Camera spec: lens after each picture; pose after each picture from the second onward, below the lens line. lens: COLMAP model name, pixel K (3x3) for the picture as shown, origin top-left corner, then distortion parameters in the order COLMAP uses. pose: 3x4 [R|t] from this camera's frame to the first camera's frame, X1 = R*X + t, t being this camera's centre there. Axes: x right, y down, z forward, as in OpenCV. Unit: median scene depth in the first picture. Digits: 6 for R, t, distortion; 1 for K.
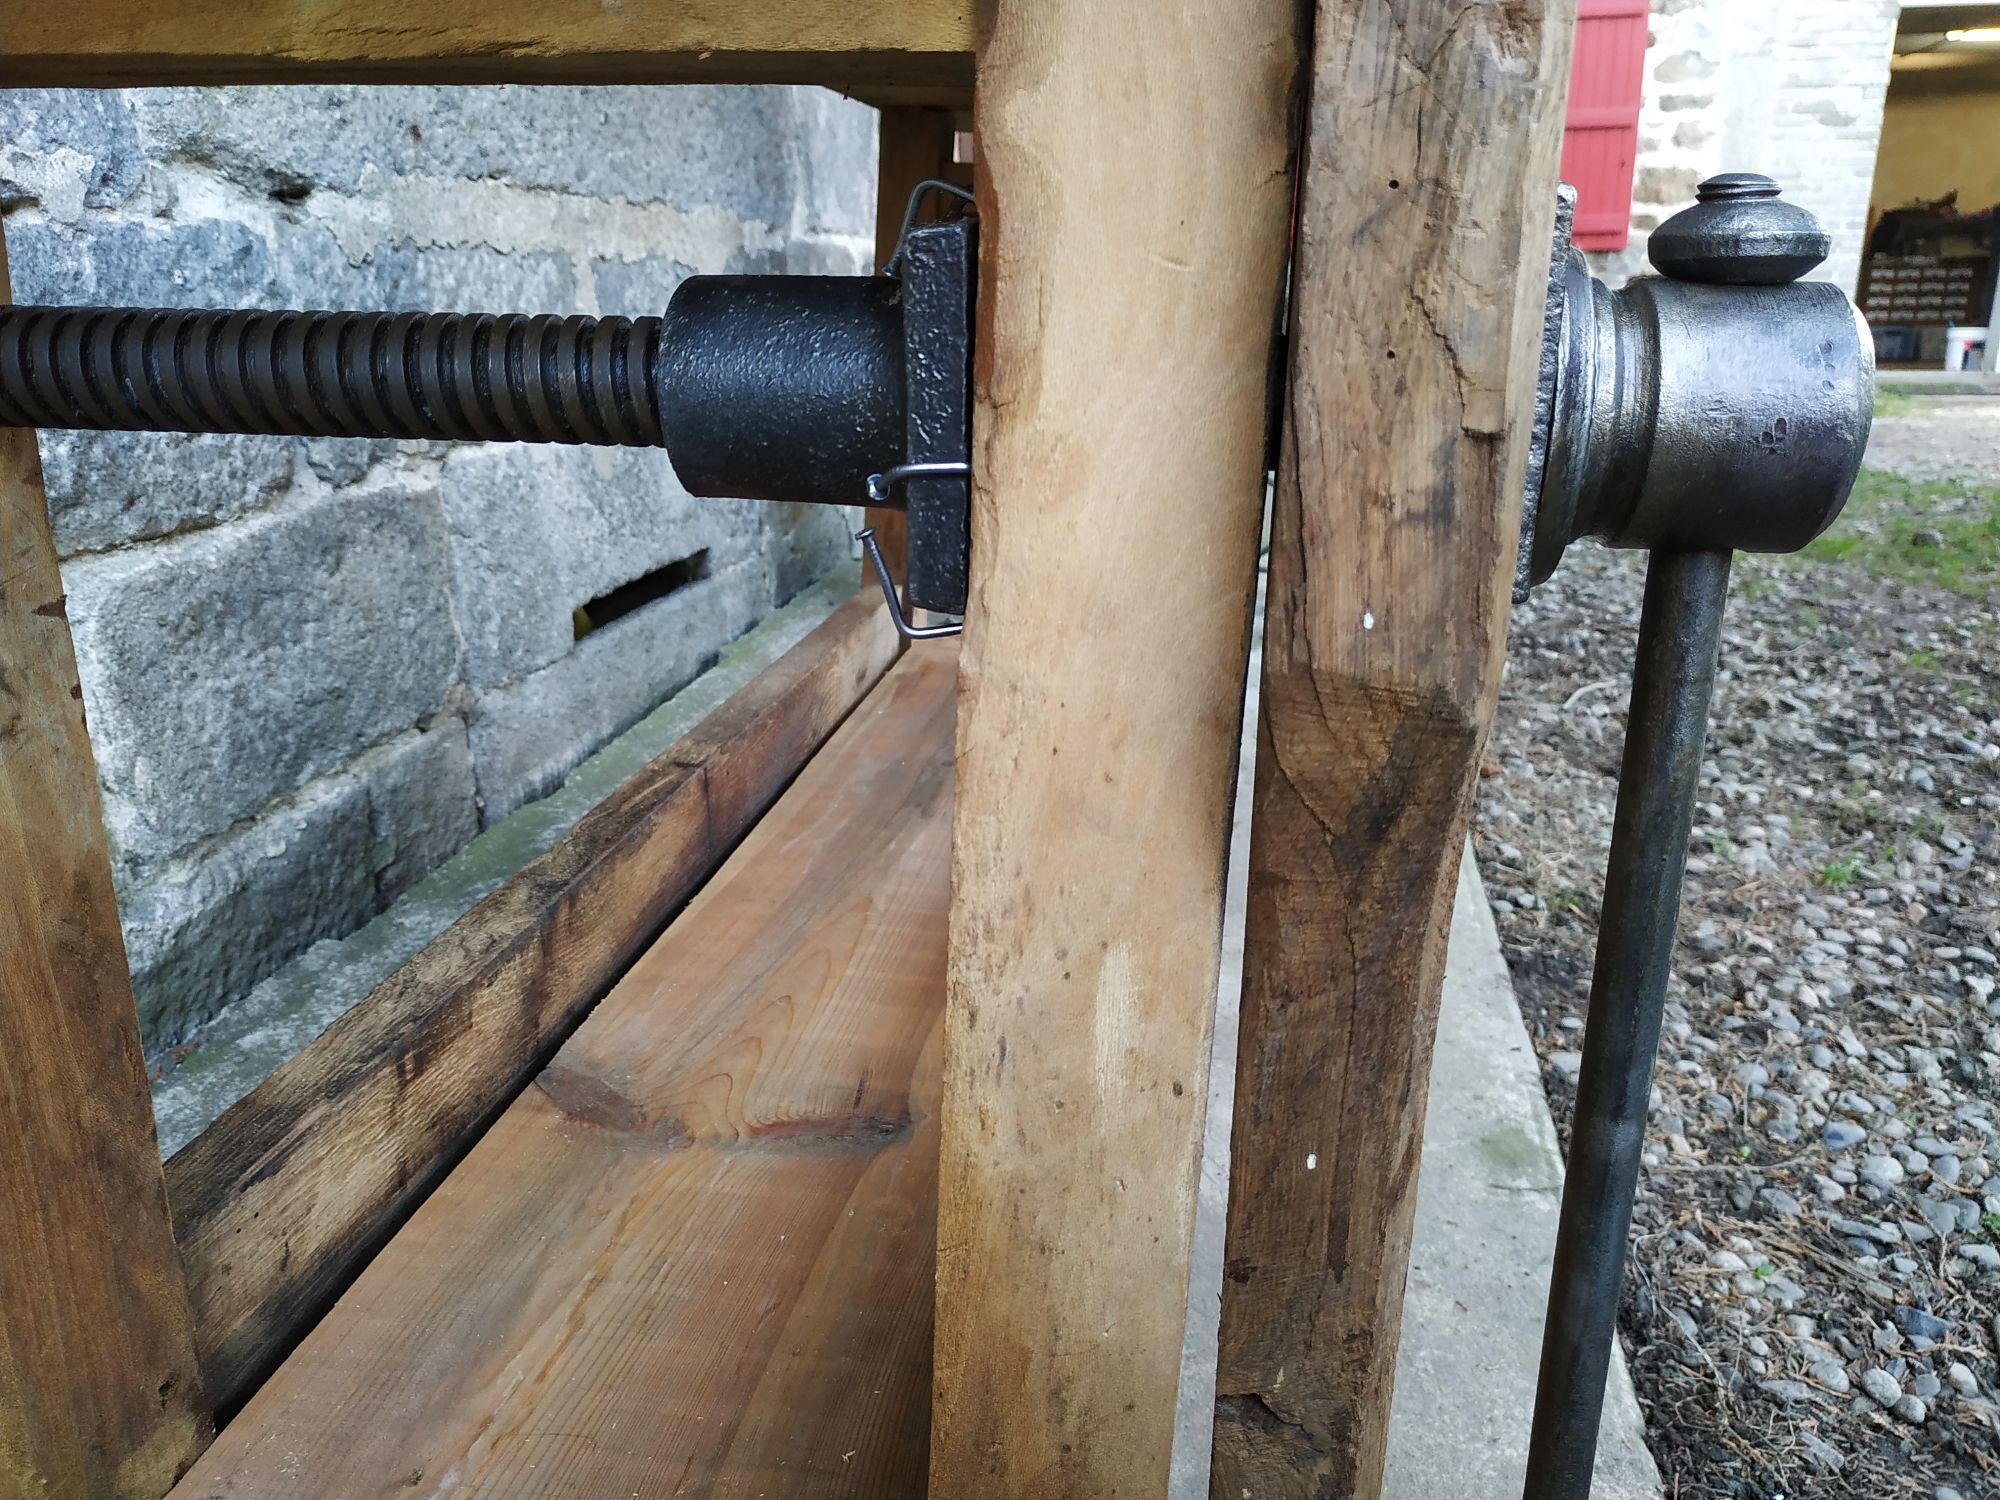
lens RADIAL K [[1477.0, 0, 995.7], [0, 1477.0, 749.4], [0, 0, 1]] dist [-0.013547, -0.007560]
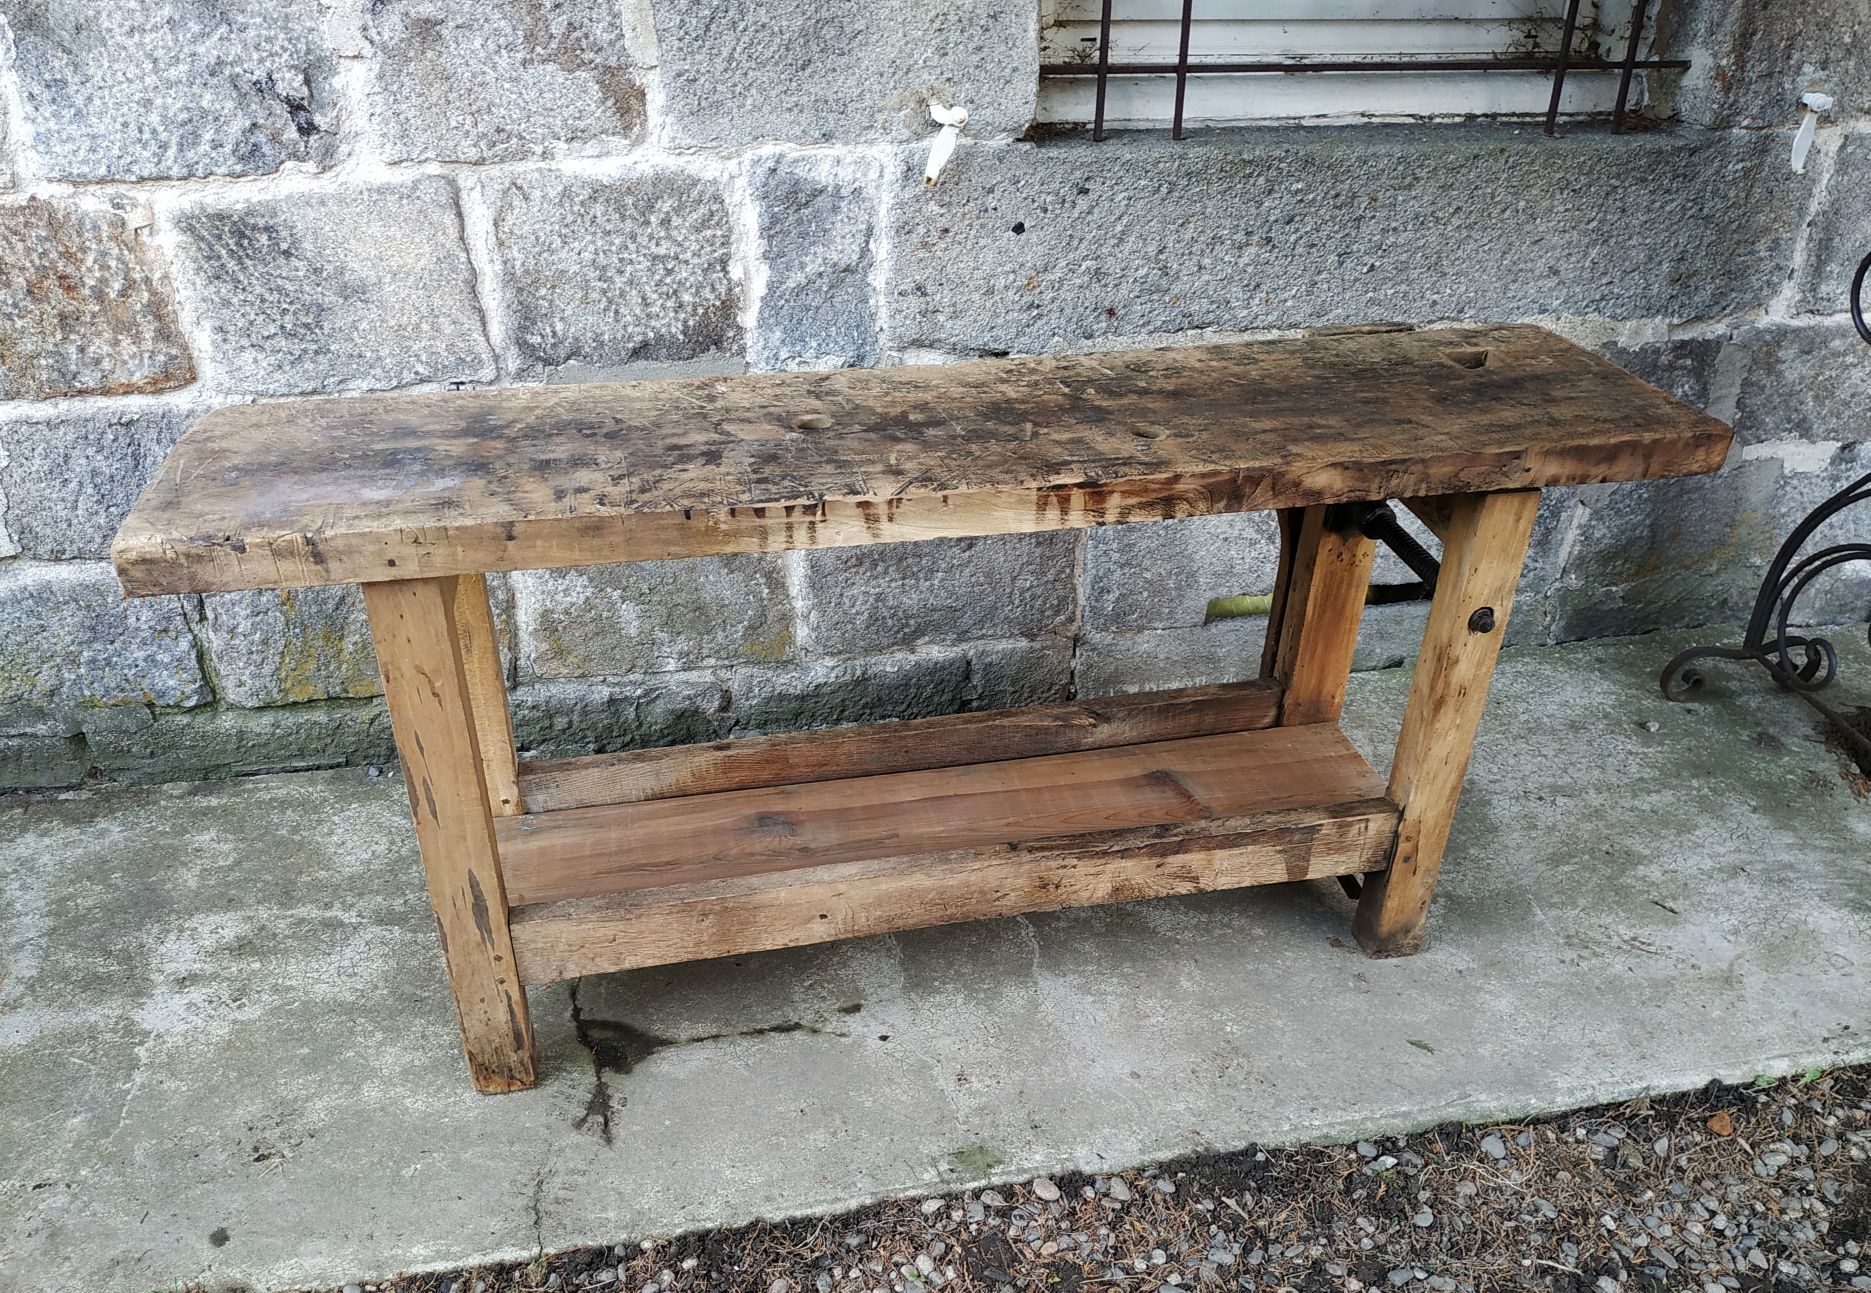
lens RADIAL K [[1443.9, 0, 928.7], [0, 1443.9, 747.1], [0, 0, 1]] dist [0.045200, -0.103384]
pose [[0.376311, 0.483947, -0.790054, 1.348365], [-0.294427, 0.870997, 0.393290, -0.740686], [0.878466, 0.084614, 0.470253, 0.127195]]
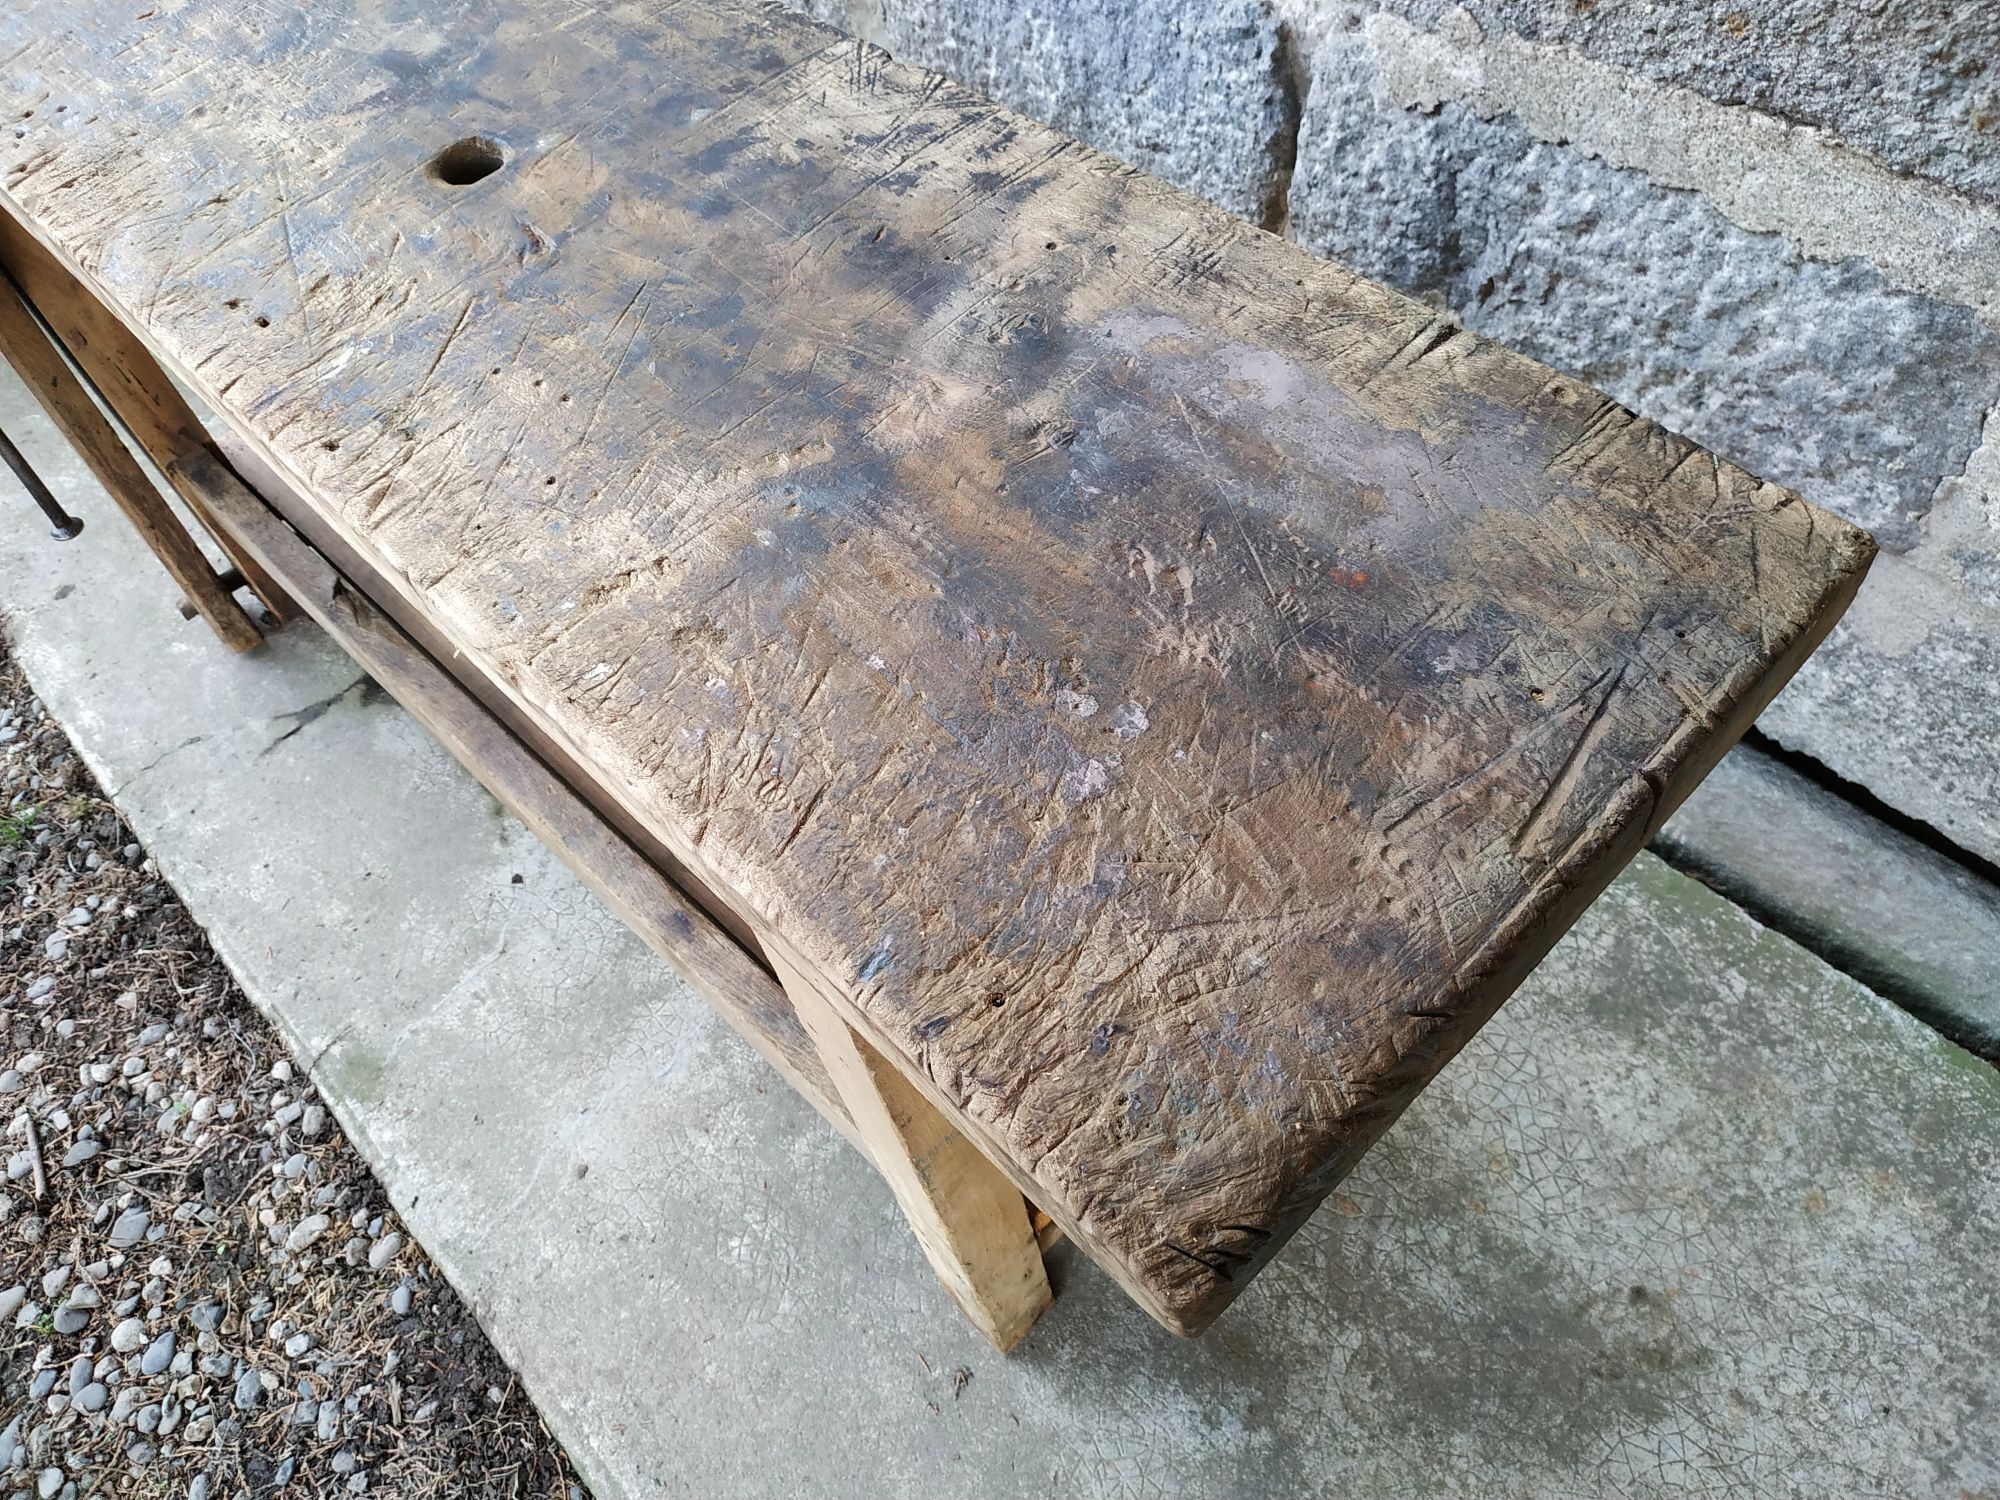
lens RADIAL K [[1473.3, 0, 1001.9], [0, 1473.3, 761.7], [0, 0, 1]] dist [-0.016739, 0.002839]
pose [[-0.581996, 0.677341, -0.449988, 0.397319], [-0.173573, 0.437136, 0.882488, -1.053146], [0.794452, 0.591710, -0.136844, 1.404100]]
